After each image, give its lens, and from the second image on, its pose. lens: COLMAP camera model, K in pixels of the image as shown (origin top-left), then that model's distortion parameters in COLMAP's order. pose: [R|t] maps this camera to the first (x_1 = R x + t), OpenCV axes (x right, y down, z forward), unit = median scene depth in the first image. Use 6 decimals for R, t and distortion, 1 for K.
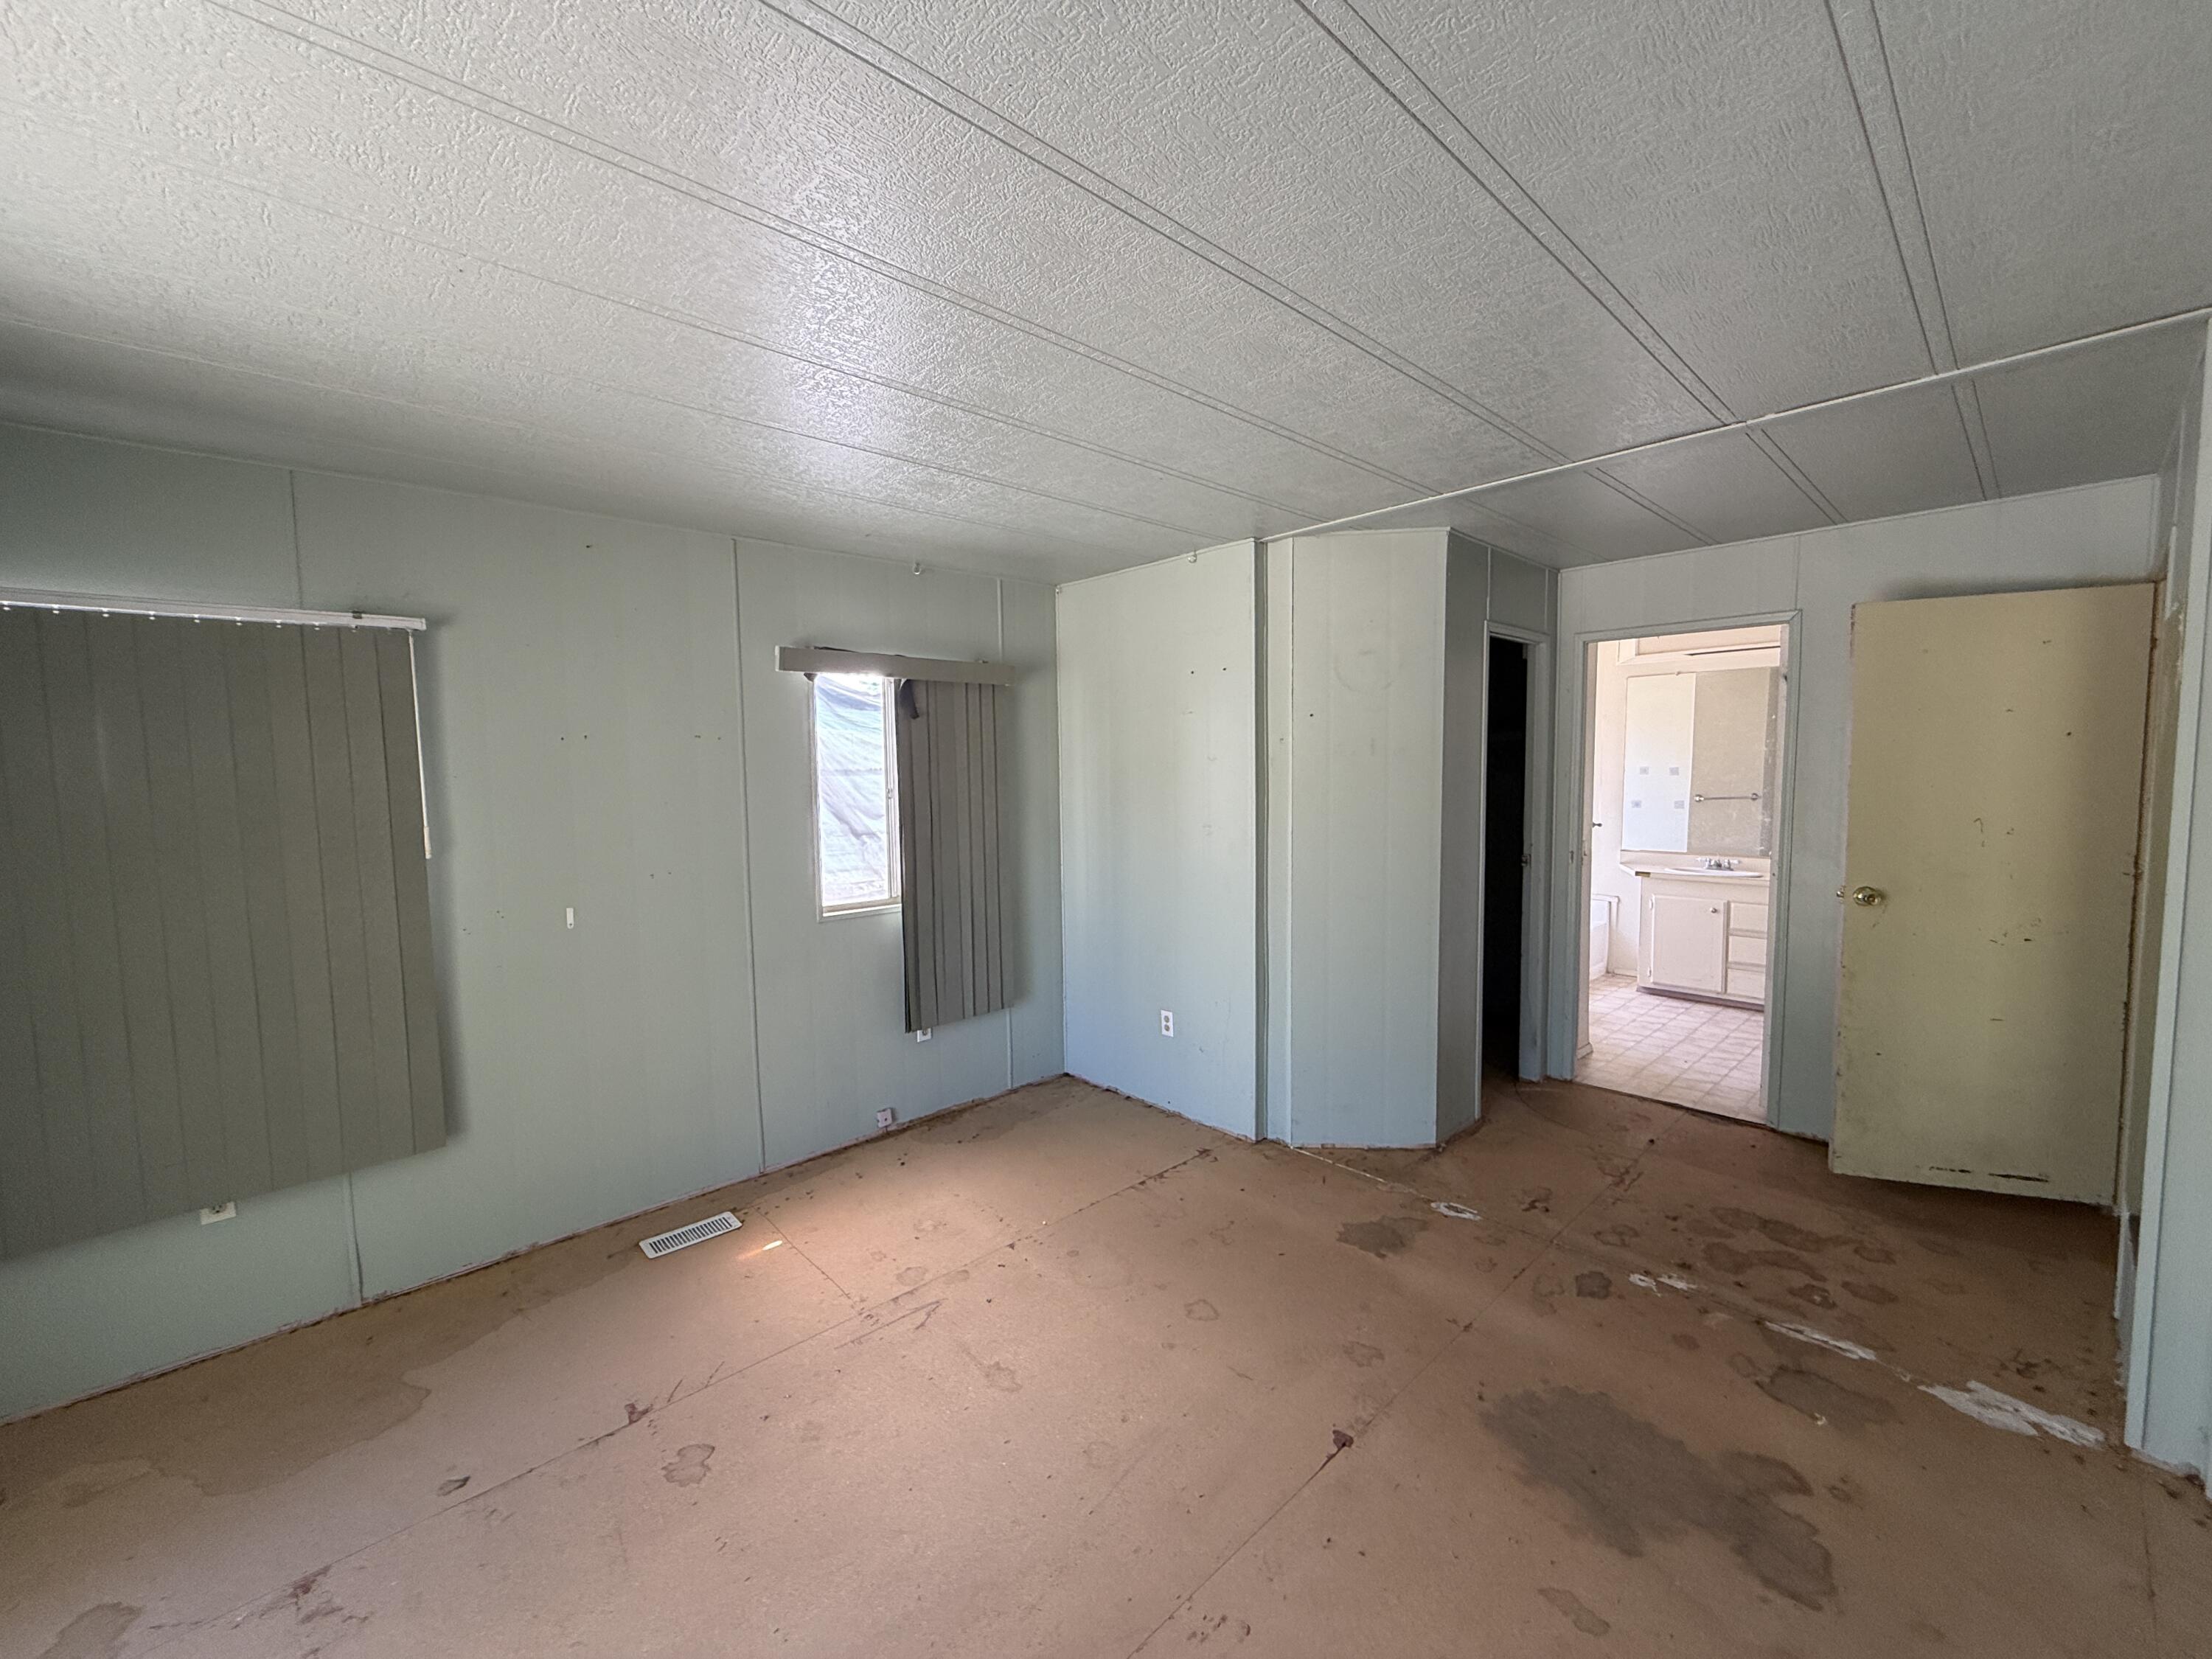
lens RADIAL K [[881.2, 0, 1101.8], [0, 881.2, 827.1], [0, 0, 1]] dist [0.000688, 0.000019]
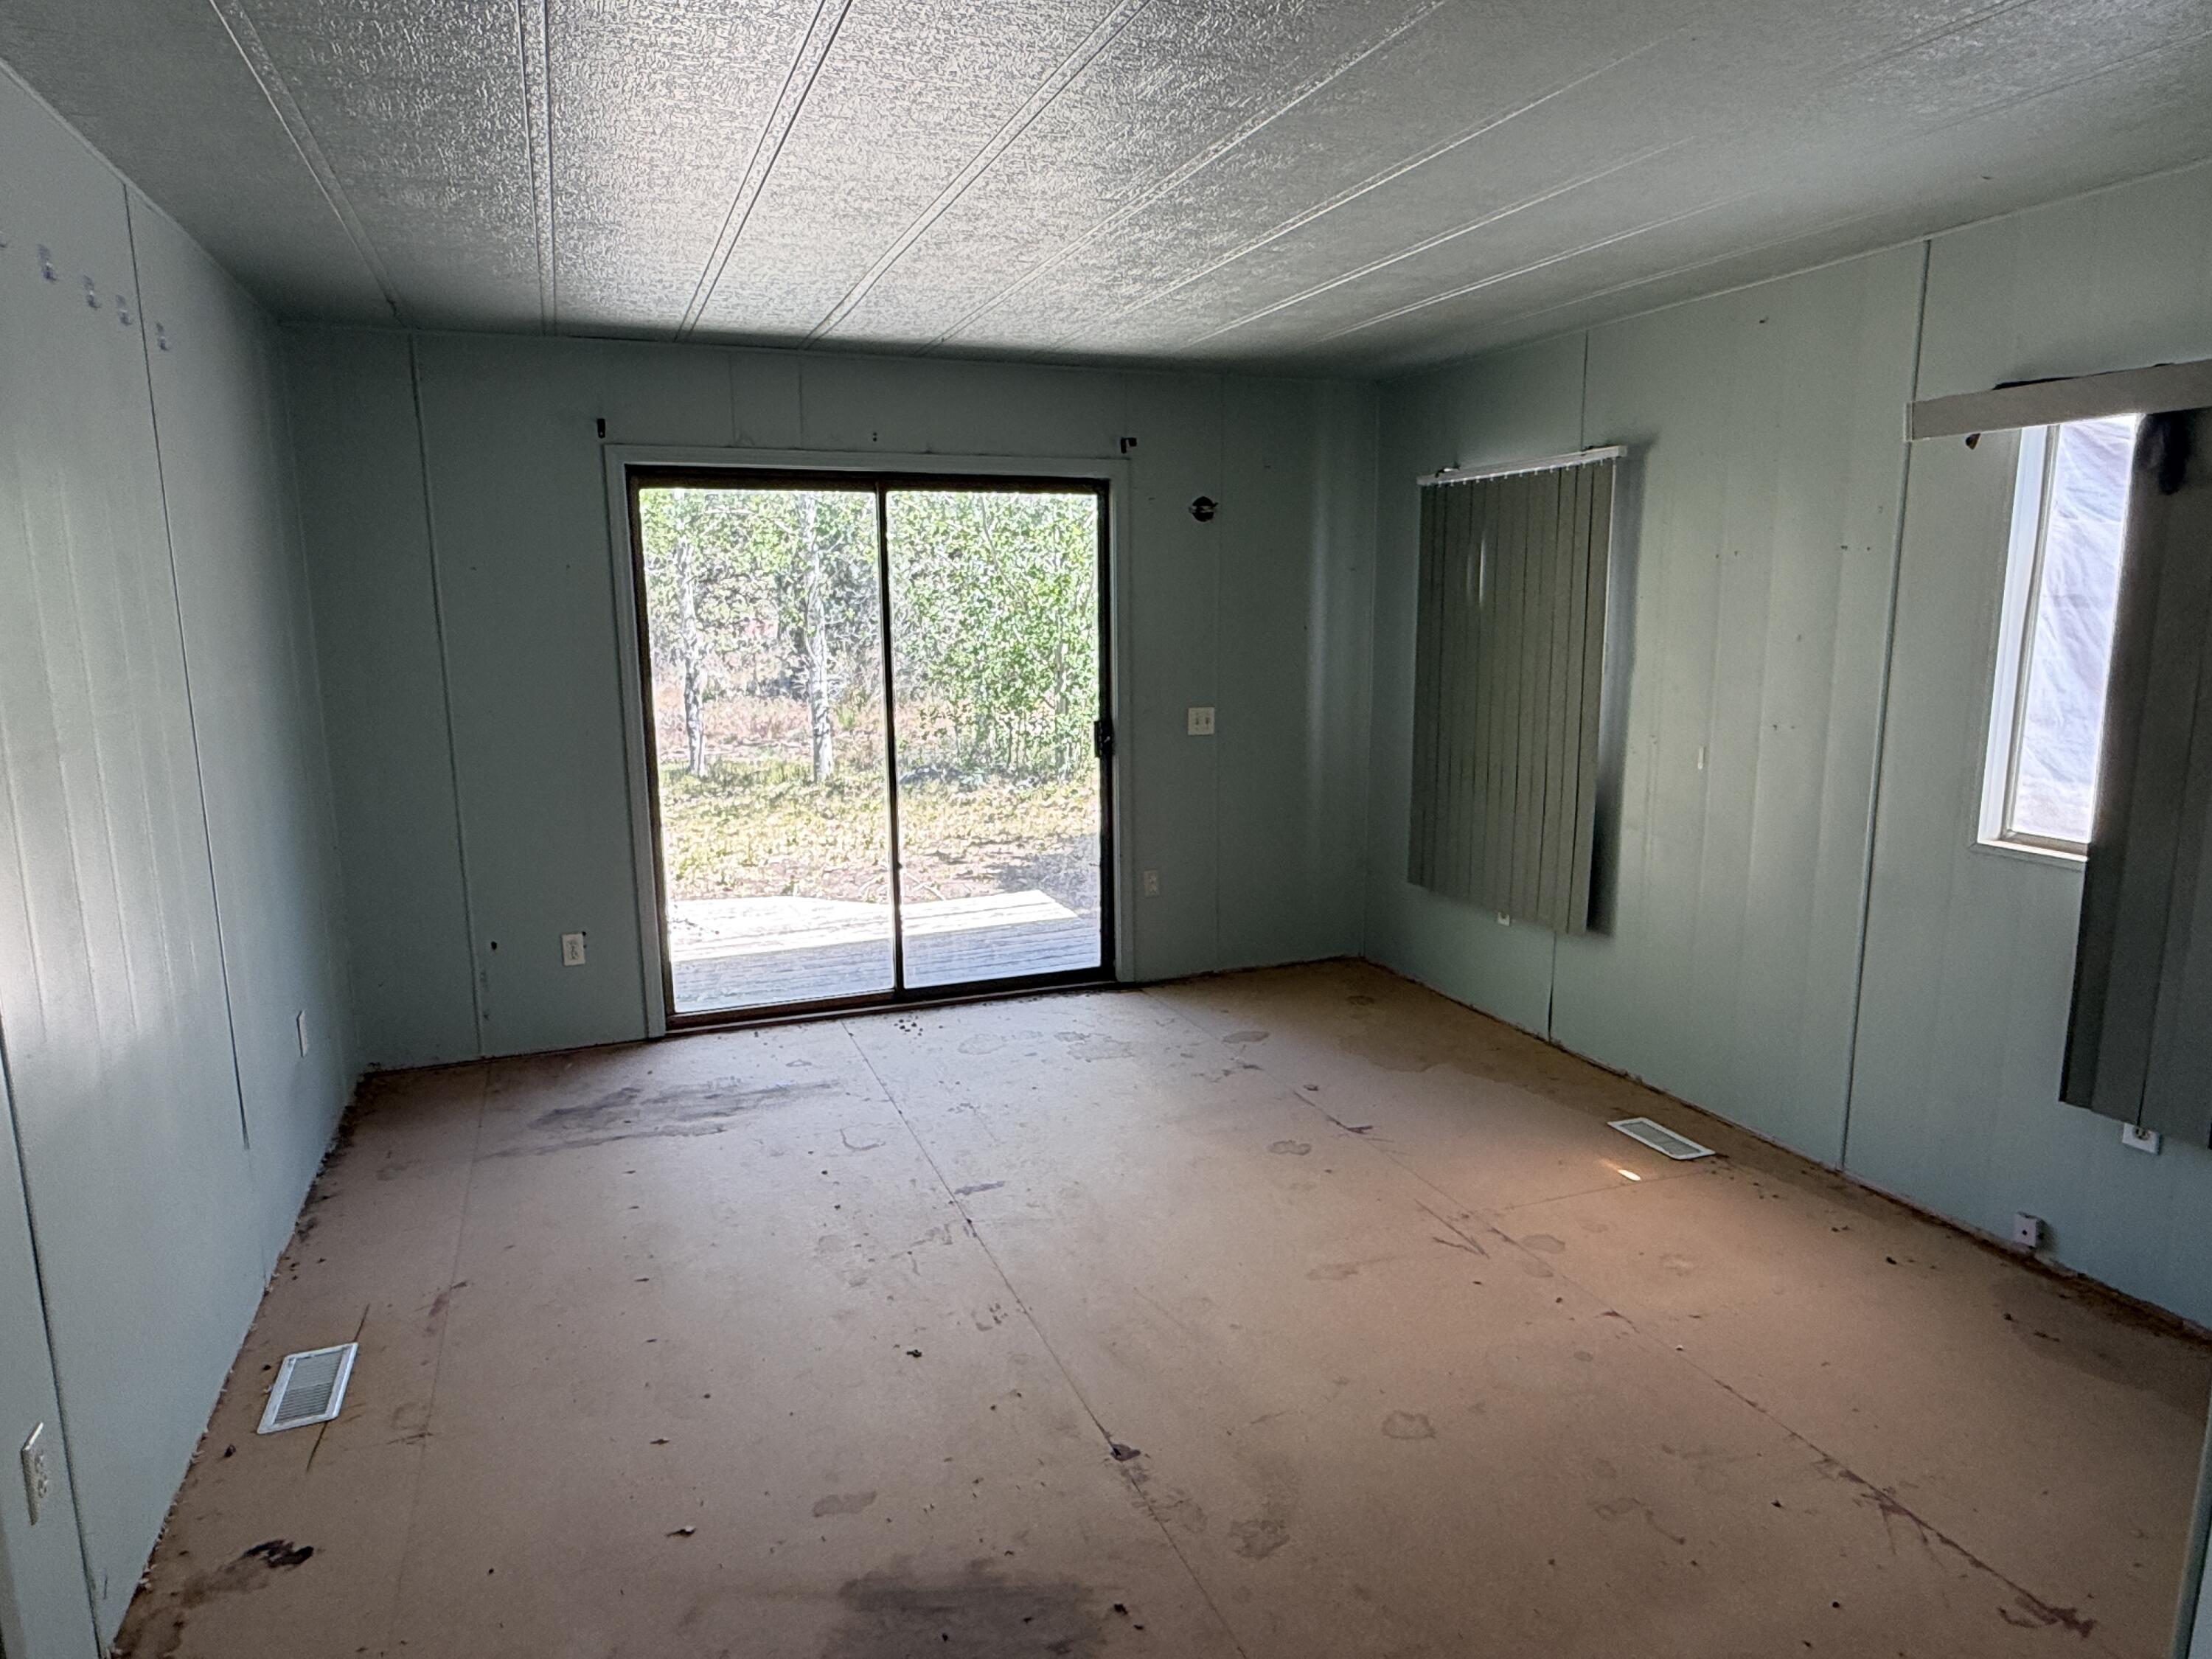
lens RADIAL K [[1351.4, 0, 1103.9], [0, 1351.4, 834.3], [0, 0, 1]] dist [0.004711, 0.000776]
pose [[-0.362773, 0.183541, -0.913624, 0.900338], [-0.053678, 0.974668, 0.217118, -0.089241], [0.930330, 0.127806, -0.343731, 0.917026]]
